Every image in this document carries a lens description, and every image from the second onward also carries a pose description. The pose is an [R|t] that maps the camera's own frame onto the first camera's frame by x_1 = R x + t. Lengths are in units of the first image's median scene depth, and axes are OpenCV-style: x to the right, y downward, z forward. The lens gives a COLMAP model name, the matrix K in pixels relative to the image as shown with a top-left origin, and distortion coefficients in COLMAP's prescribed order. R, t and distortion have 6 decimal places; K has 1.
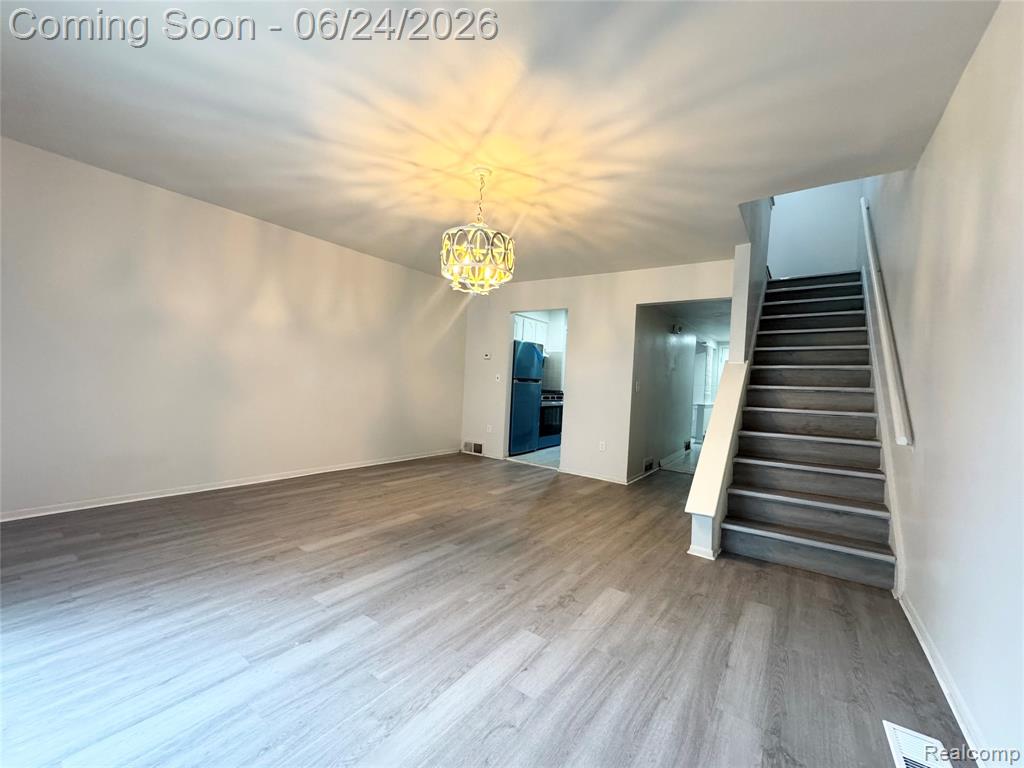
lens RADIAL K [[410.2, 0, 511.9], [0, 410.2, 386.4], [0, 0, 1]] dist [-0.001954, -0.000142]
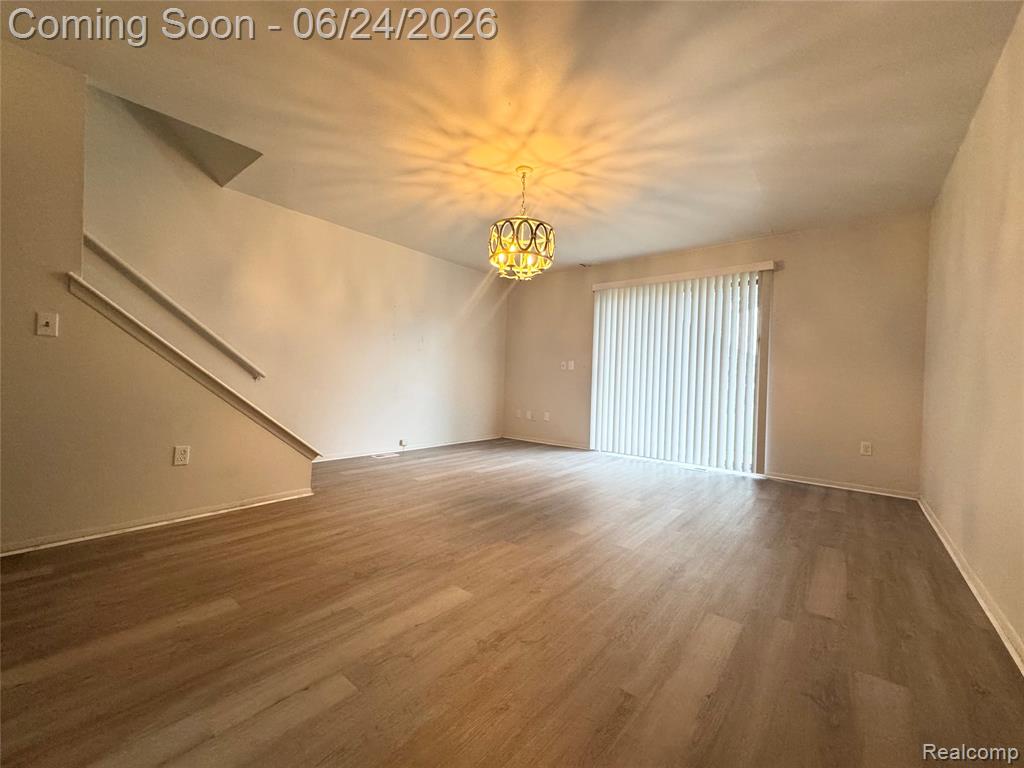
lens RADIAL K [[410.2, 0, 512.7], [0, 410.2, 381.0], [0, 0, 1]] dist [-0.001954, -0.000142]
pose [[-0.993800, -0.086243, 0.070165, -0.160622], [-0.085529, 0.996249, 0.013119, 0.034520], [-0.071033, 0.007037, -0.997449, 2.021584]]
